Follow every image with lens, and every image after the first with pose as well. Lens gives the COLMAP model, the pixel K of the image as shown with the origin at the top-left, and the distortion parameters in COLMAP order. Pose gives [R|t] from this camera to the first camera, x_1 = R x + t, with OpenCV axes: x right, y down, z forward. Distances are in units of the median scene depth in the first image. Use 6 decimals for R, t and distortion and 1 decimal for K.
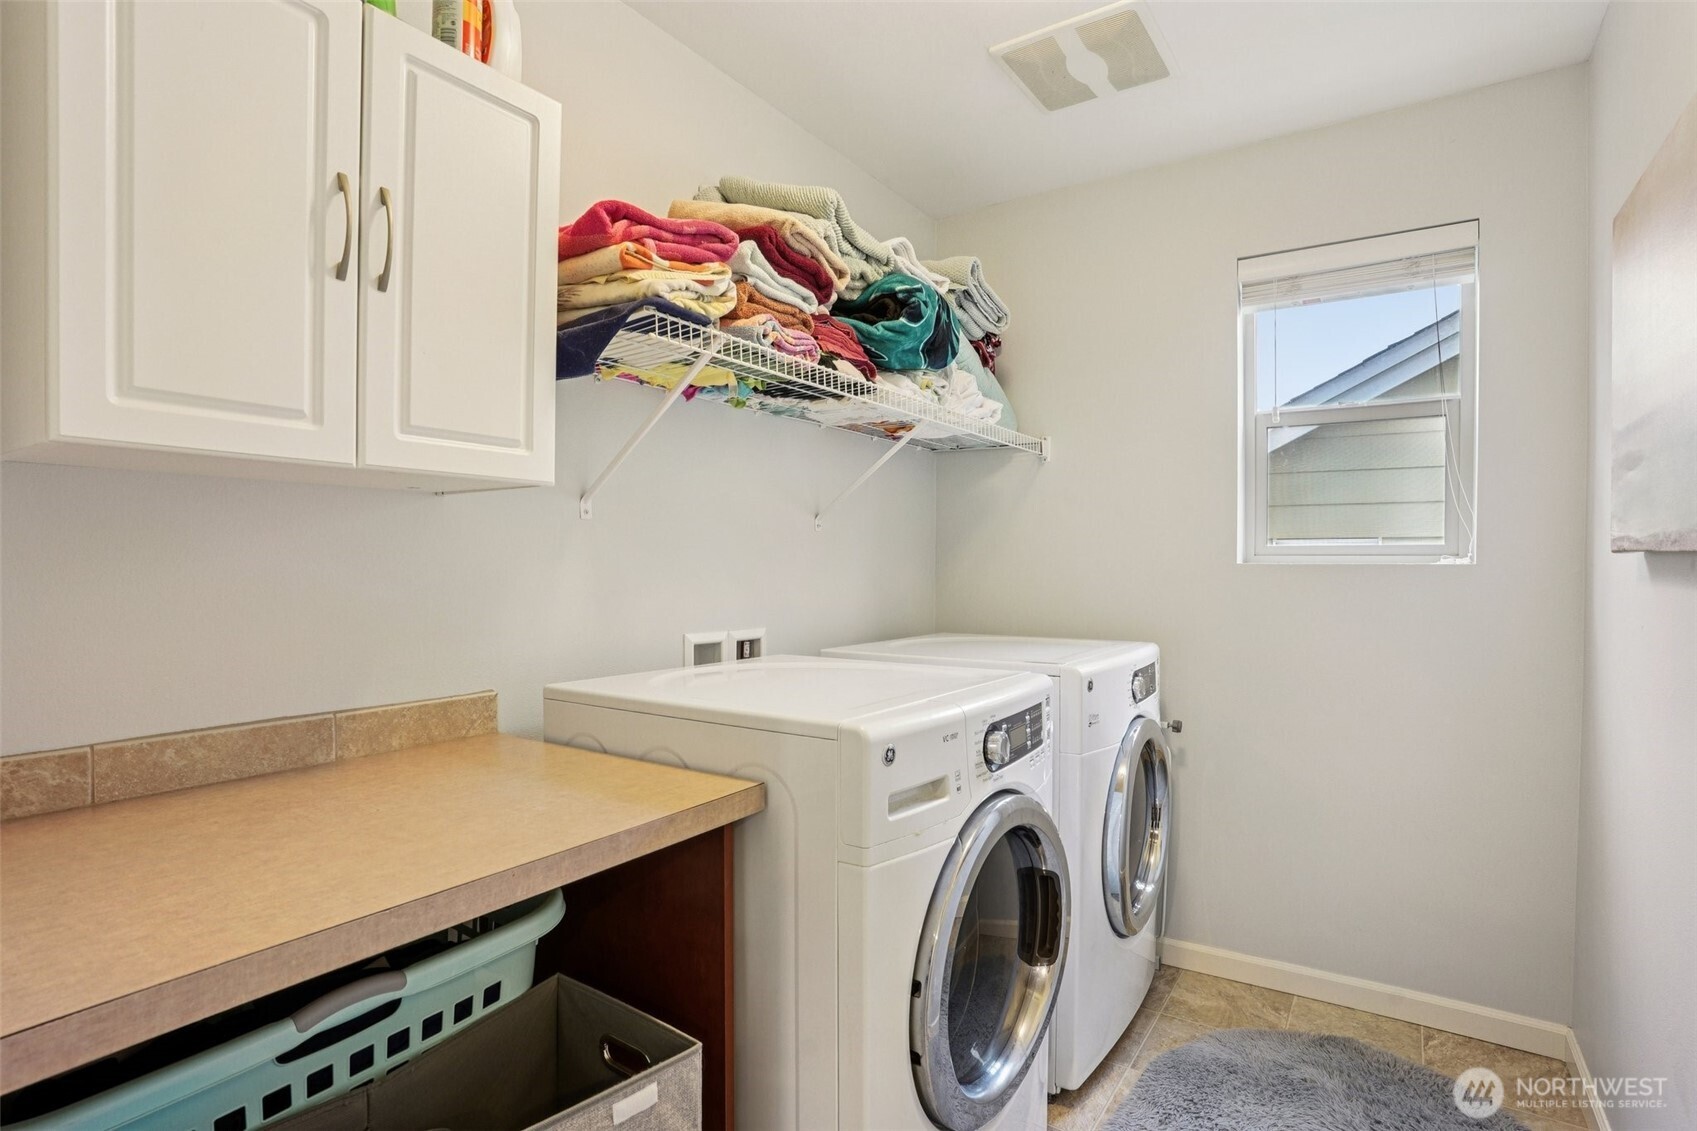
lens RADIAL K [[867.2, 0, 846.9], [0, 867.2, 563.8], [0, 0, 1]] dist [-0.001097, 0.000234]
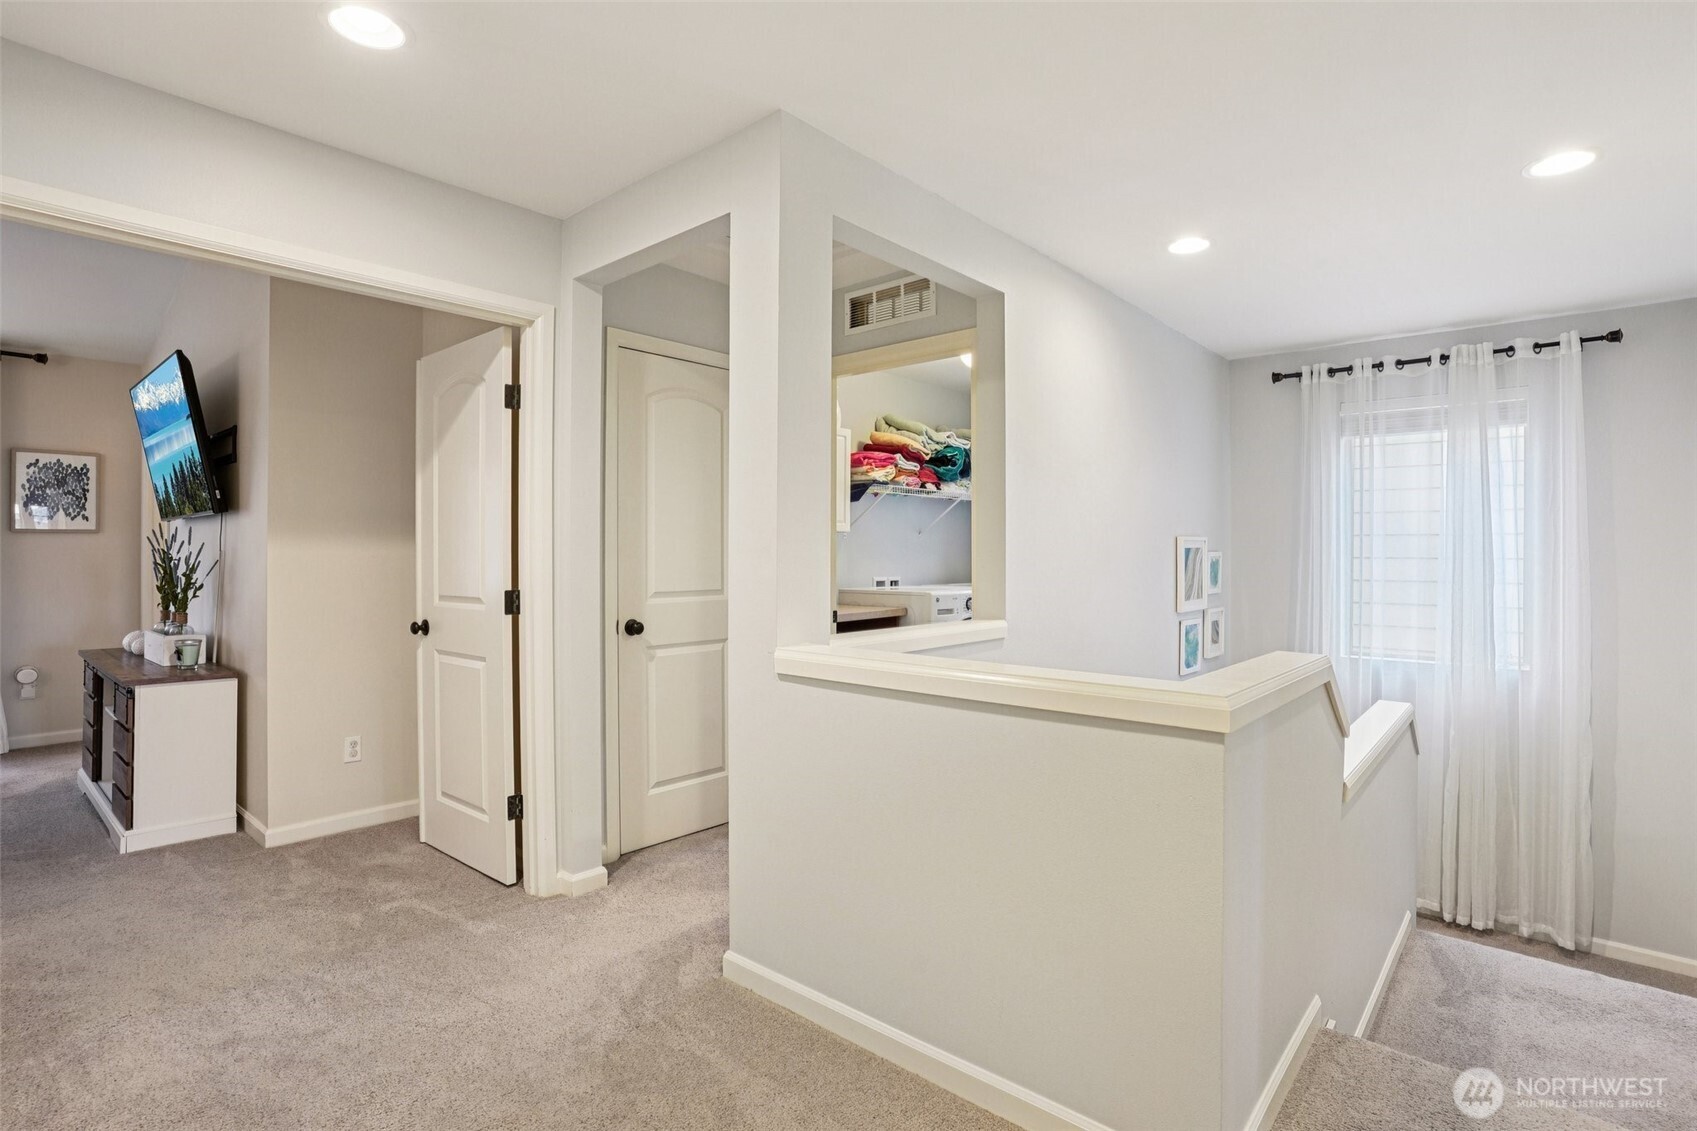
lens RADIAL K [[822.7, 0, 853.9], [0, 822.7, 560.5], [0, 0, 1]] dist [-0.001675, -0.000228]
pose [[0.994087, 0.002096, -0.108569, 0.047232], [-0.001683, 0.999991, 0.003893, 0.014270], [0.108576, -0.003688, 0.994081, -1.752700]]
